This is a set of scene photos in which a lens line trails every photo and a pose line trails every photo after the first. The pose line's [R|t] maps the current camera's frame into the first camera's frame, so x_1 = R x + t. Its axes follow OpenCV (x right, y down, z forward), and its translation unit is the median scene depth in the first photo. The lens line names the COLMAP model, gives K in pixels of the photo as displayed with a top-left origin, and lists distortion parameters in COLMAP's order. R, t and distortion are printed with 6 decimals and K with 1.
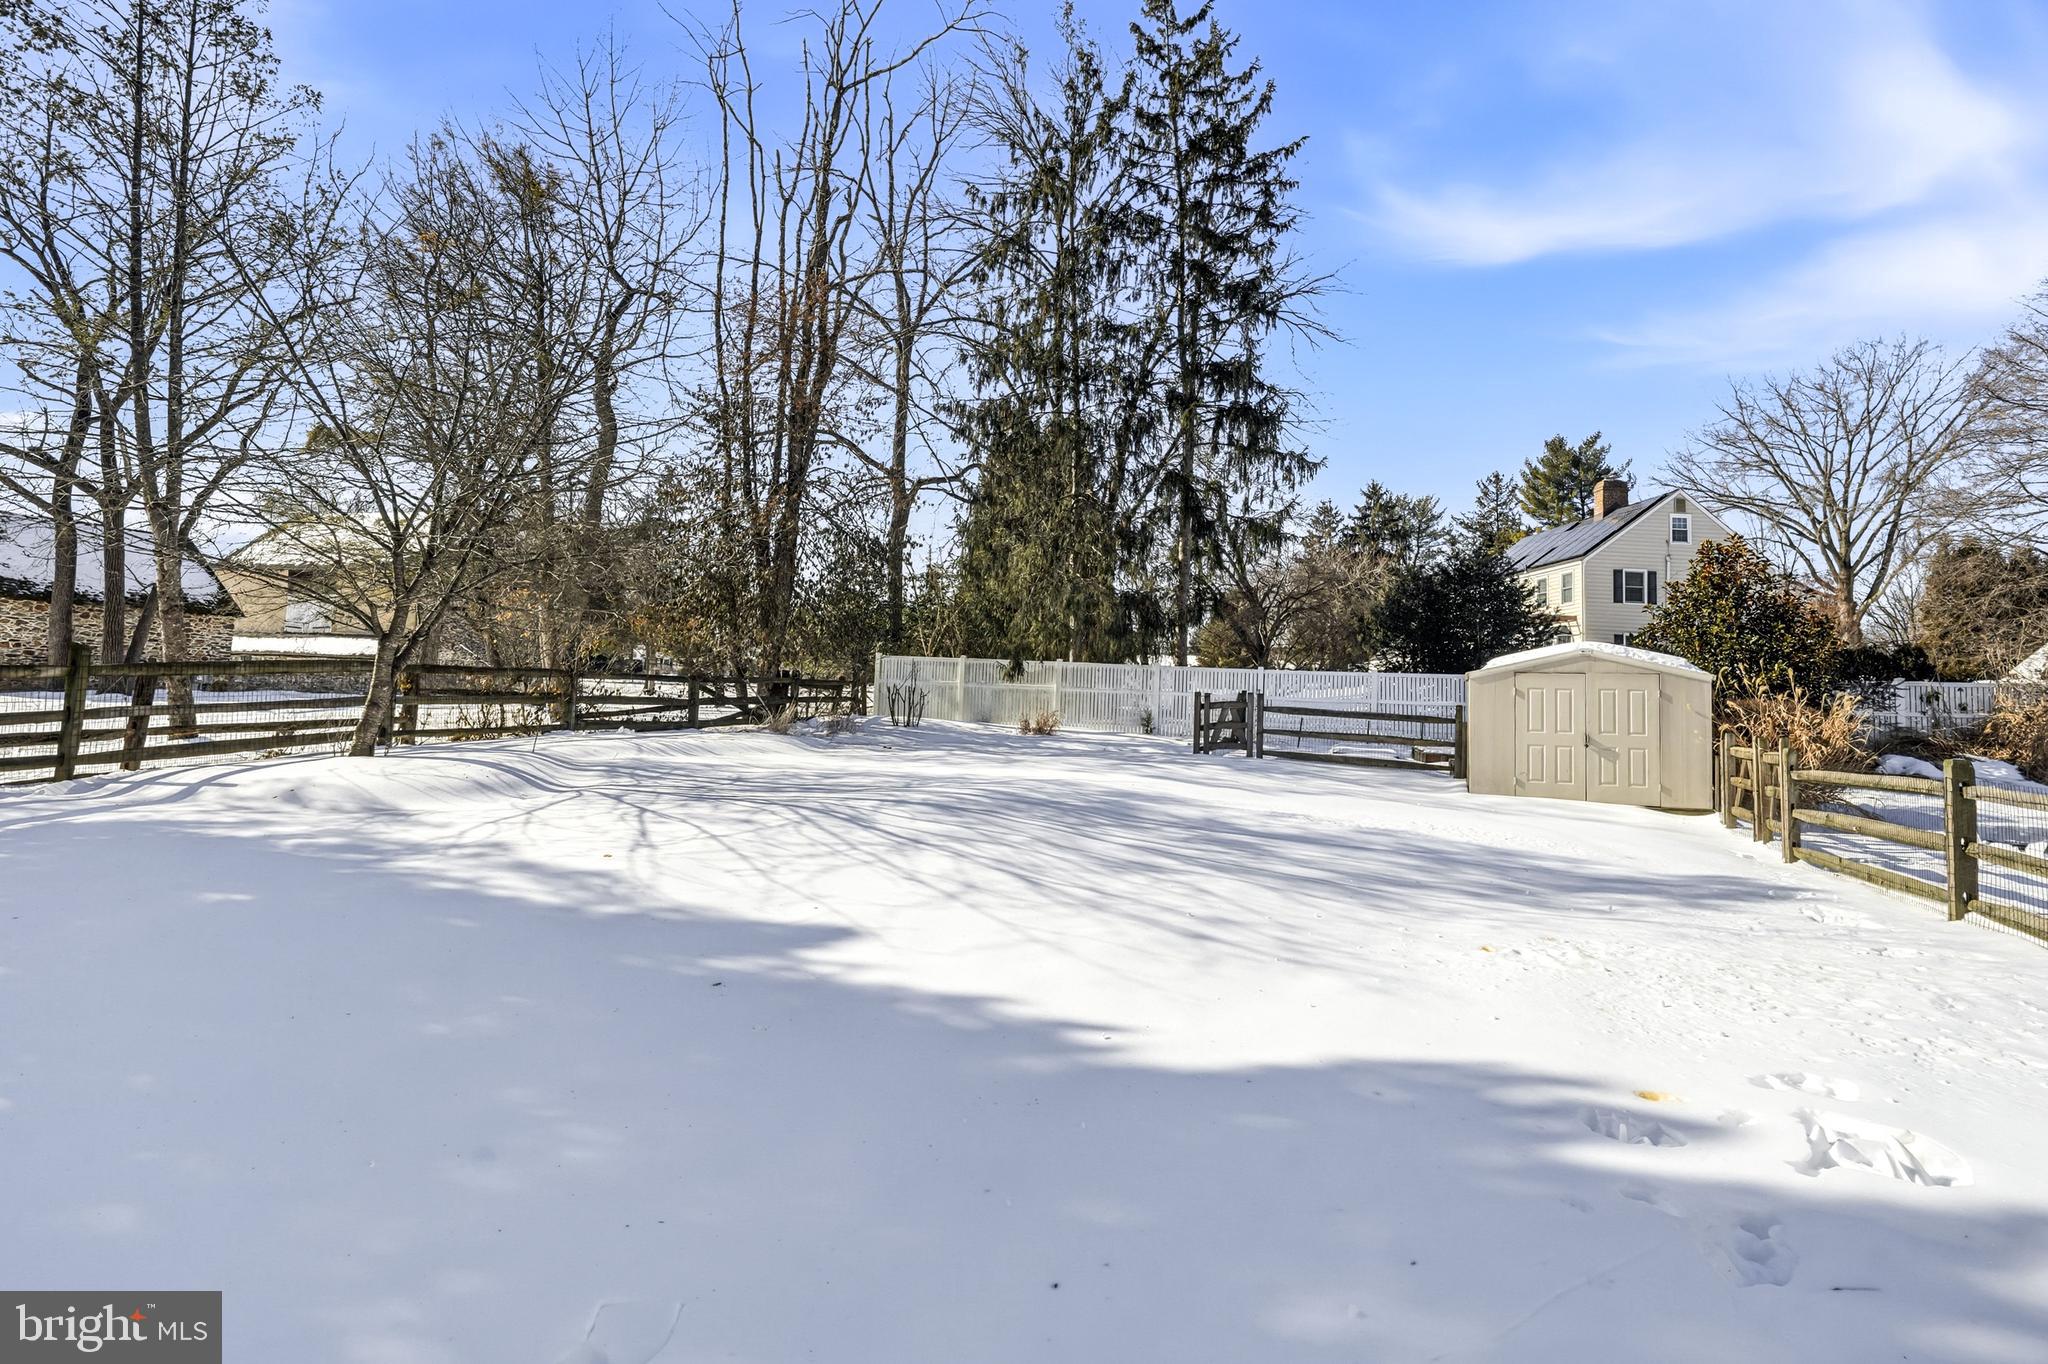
lens RADIAL K [[953.4, 0, 1046.2], [0, 953.4, 643.6], [0, 0, 1]] dist [-0.003774, -0.000249]
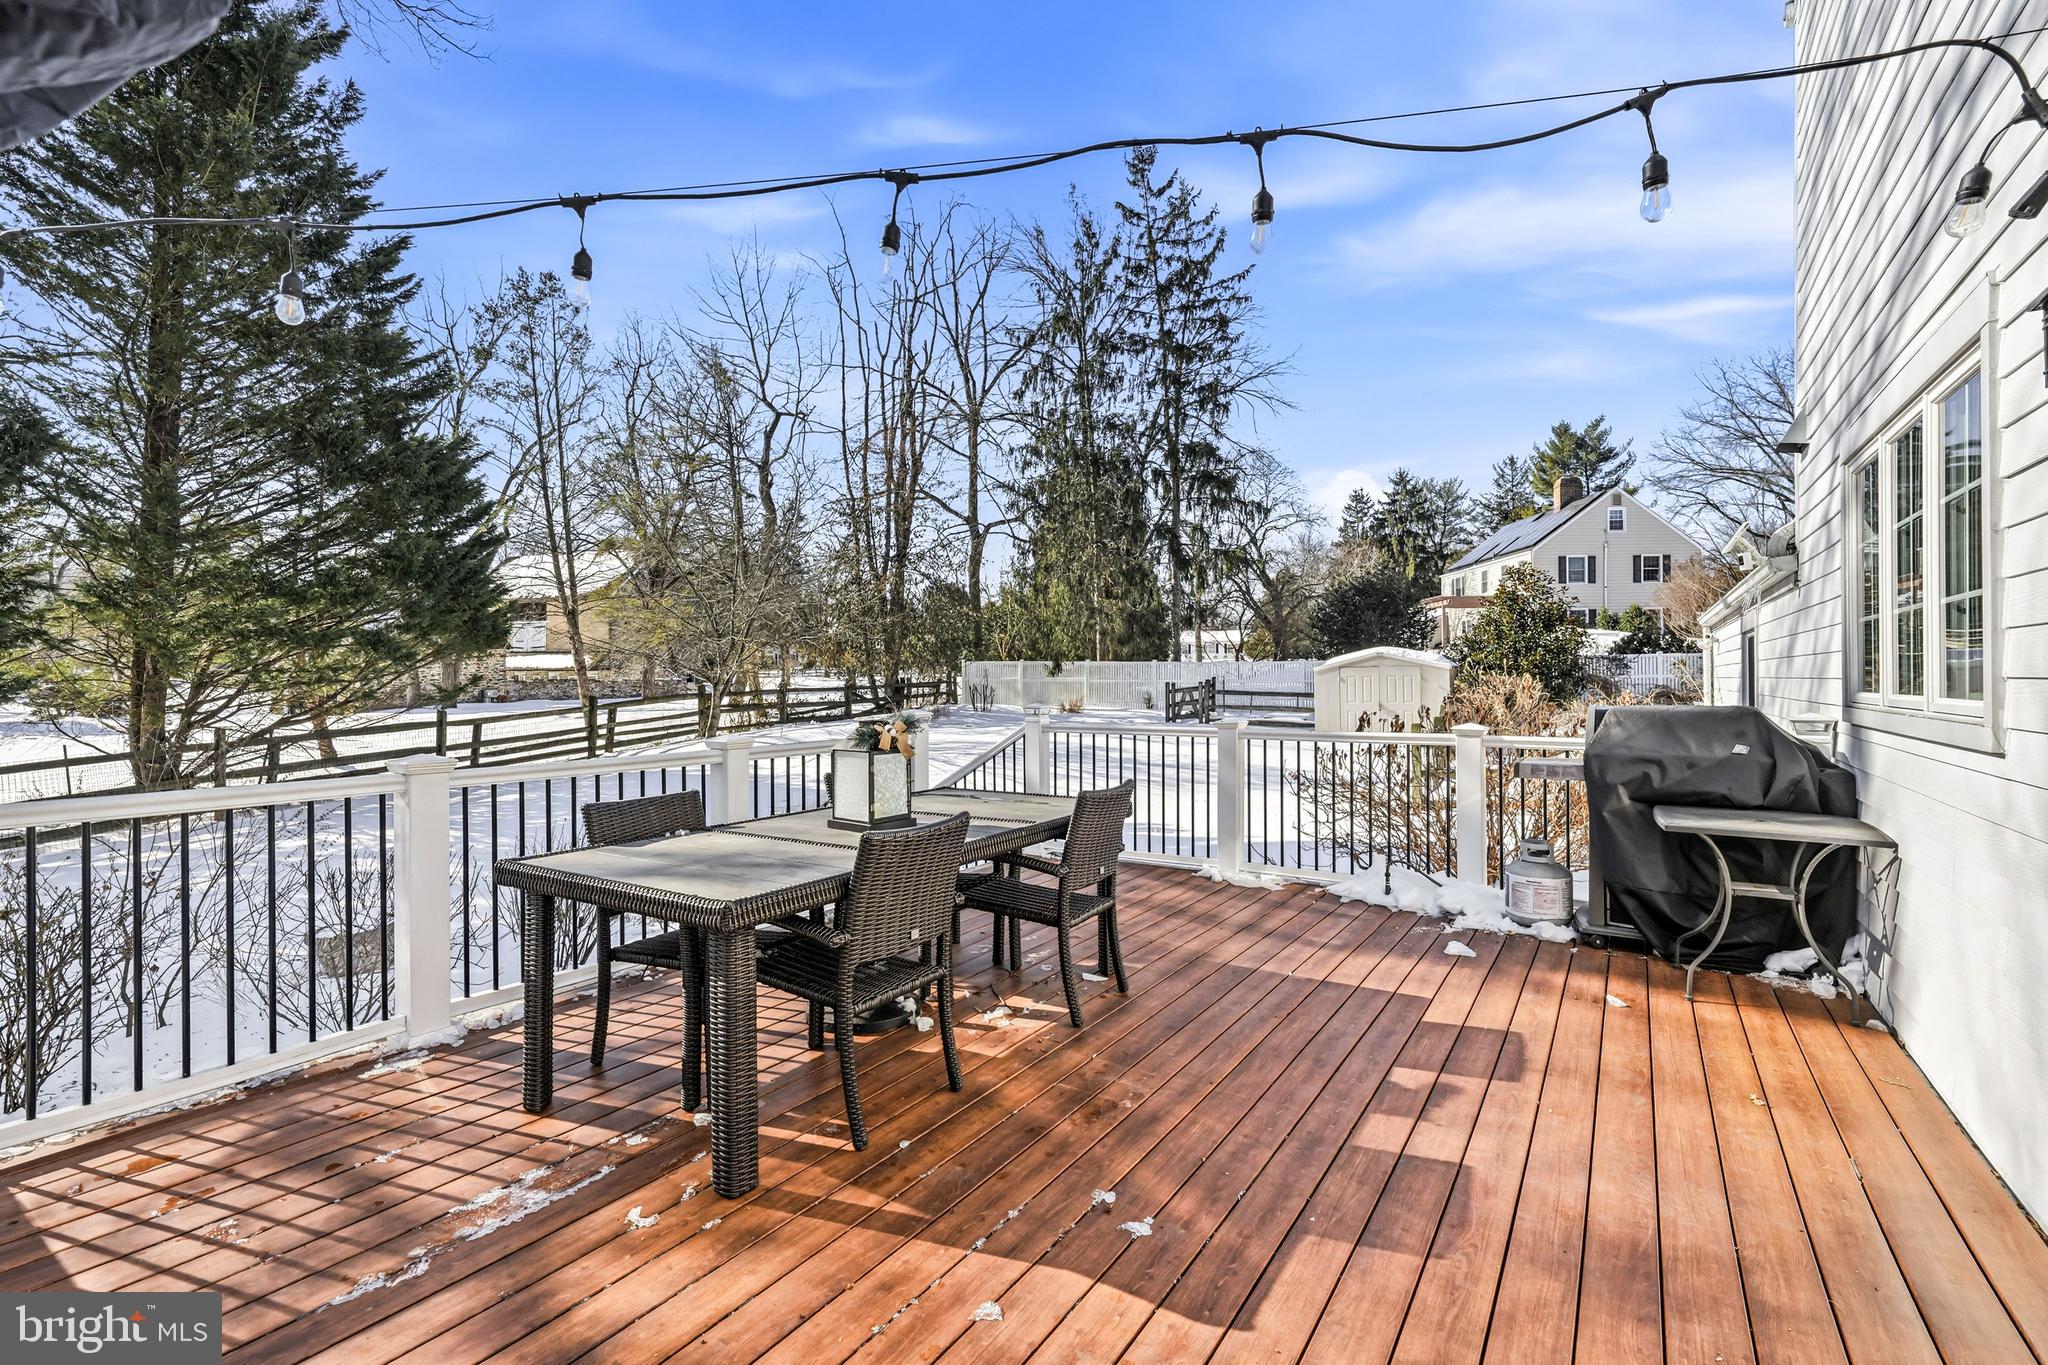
lens RADIAL K [[992.5, 0, 1047.8], [0, 992.5, 669.6], [0, 0, 1]] dist [0.003735, 0.000898]
pose [[0.992825, -0.043235, -0.111489, 0.117707], [0.050142, 0.996944, 0.059910, -0.059447], [0.108558, -0.065071, 0.991958, -0.476420]]
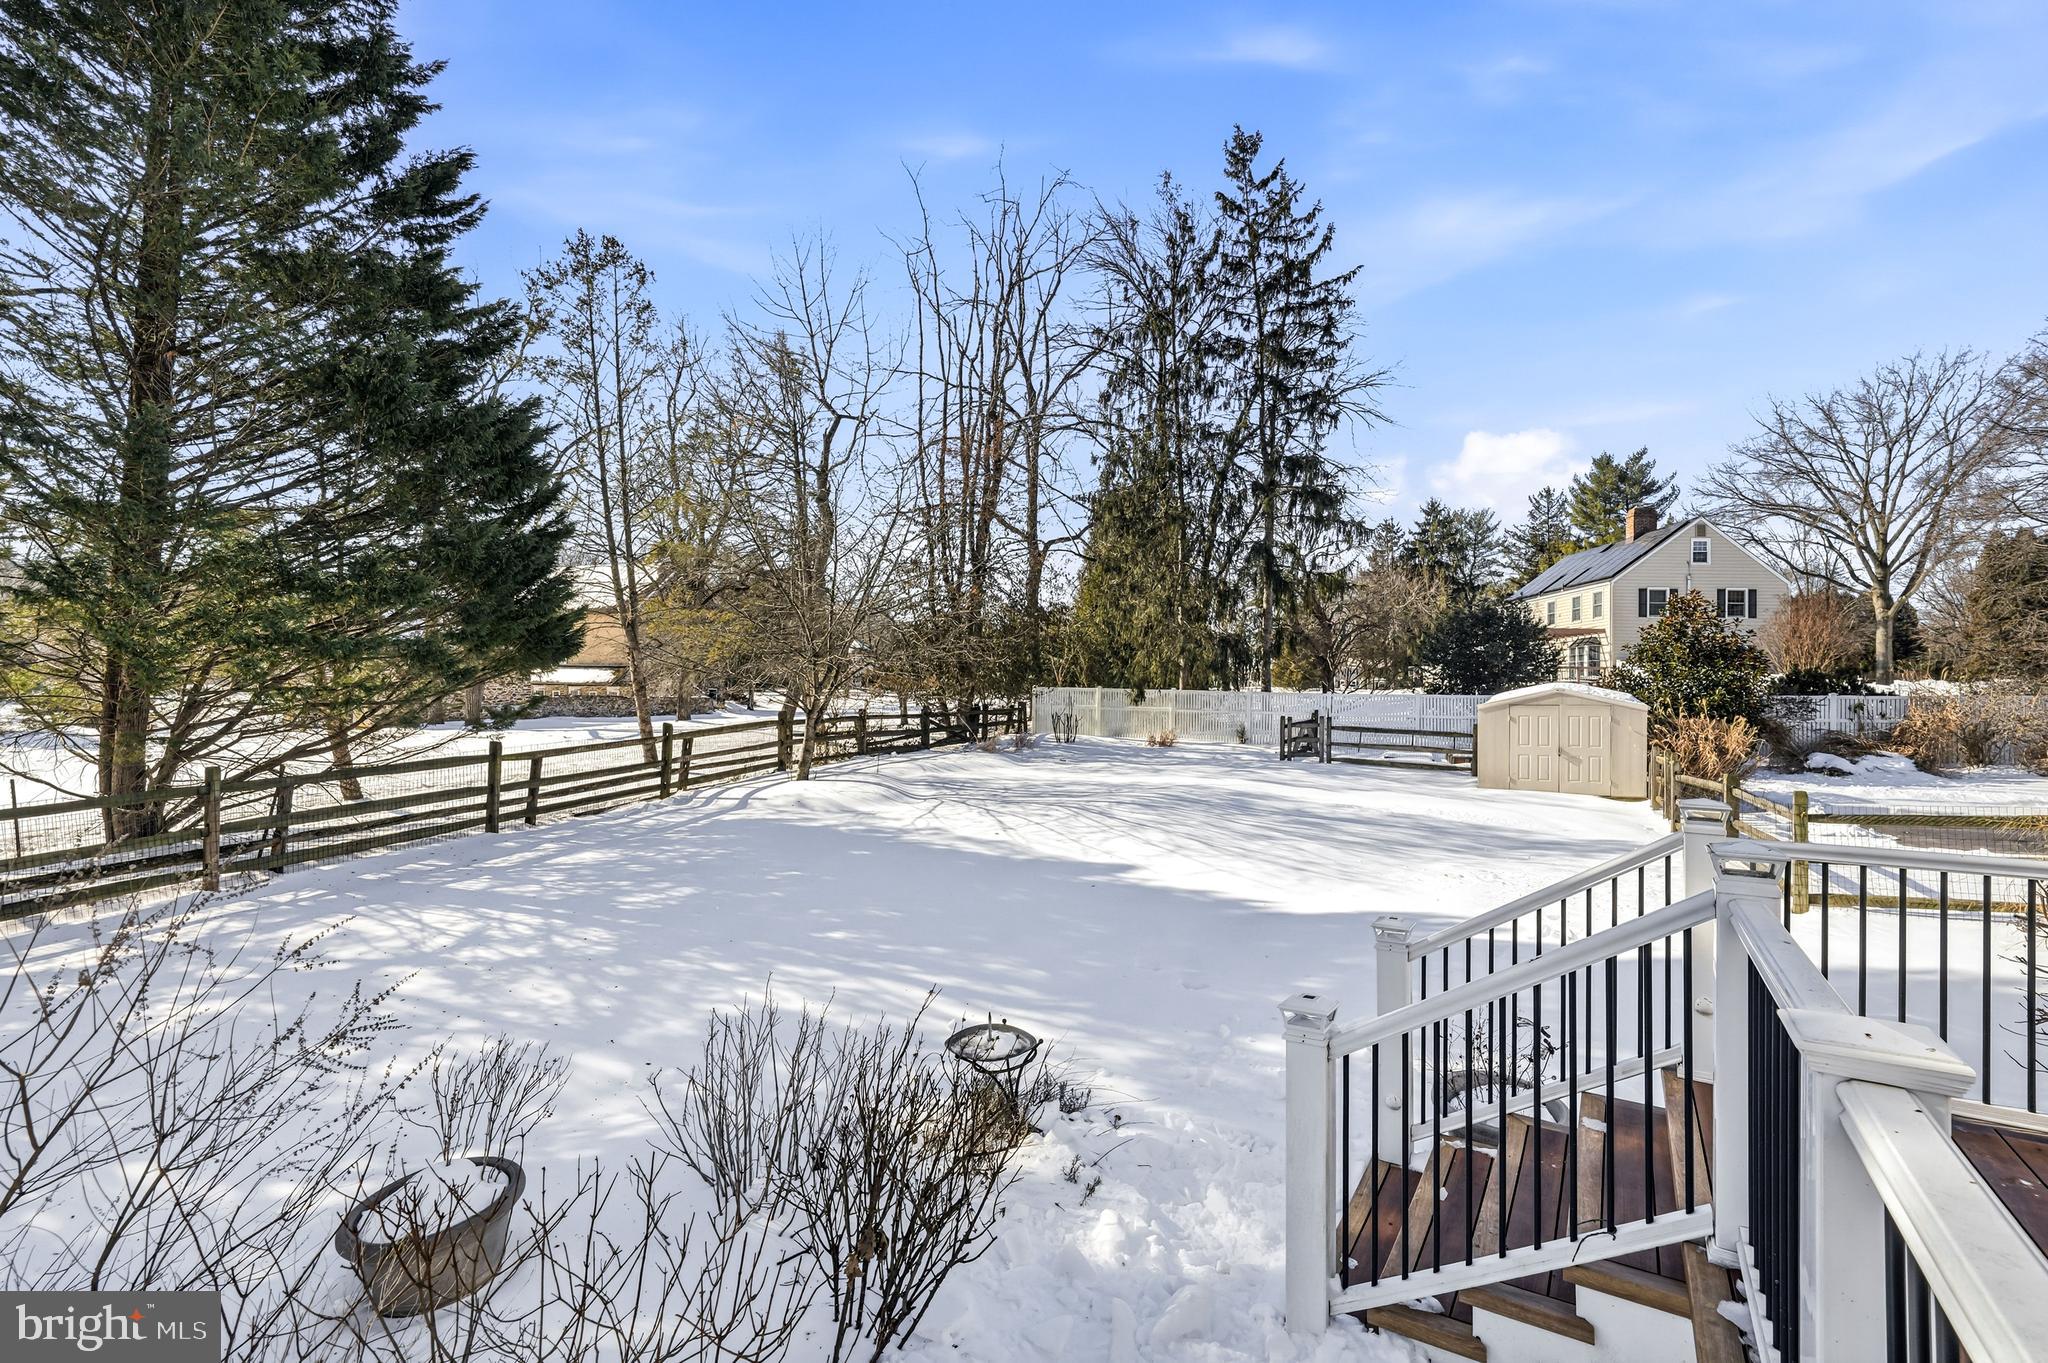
lens RADIAL K [[931.0, 0, 1024.0], [0, 931.0, 681.5], [0, 0, 1]] dist [-0.000498, -0.000052]
pose [[0.994923, -0.025610, -0.097331, -0.063815], [0.030596, 0.998277, 0.050079, -0.061306], [0.095881, -0.052802, 0.993991, -0.295195]]
